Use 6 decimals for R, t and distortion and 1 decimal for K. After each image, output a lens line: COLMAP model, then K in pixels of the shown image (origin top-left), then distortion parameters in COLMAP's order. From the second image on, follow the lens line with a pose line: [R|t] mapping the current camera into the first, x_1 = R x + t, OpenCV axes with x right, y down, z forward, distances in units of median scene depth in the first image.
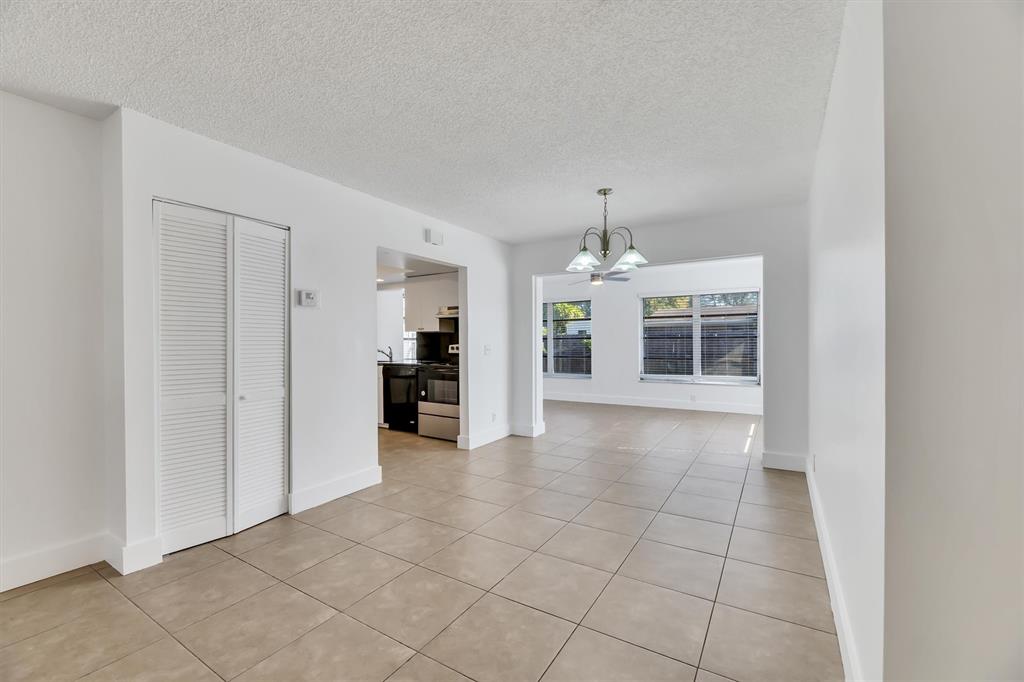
lens RADIAL K [[420.3, 0, 492.9], [0, 420.3, 339.7], [0, 0, 1]] dist [0.000924, -0.000443]
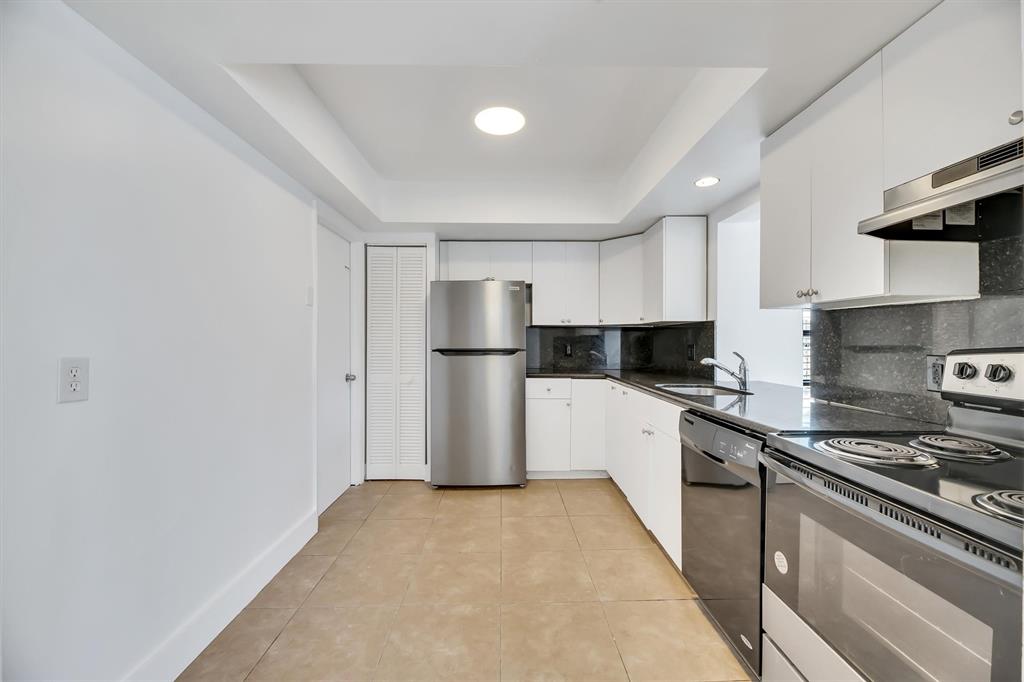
lens RADIAL K [[411.8, 0, 513.8], [0, 411.8, 340.0], [0, 0, 1]] dist [0.000669, -0.005182]
pose [[0.569734, 0.005221, -0.821813, -0.063239], [-0.002725, 0.999986, 0.004464, 0.004481], [0.821825, -0.000304, 0.569740, 0.730460]]
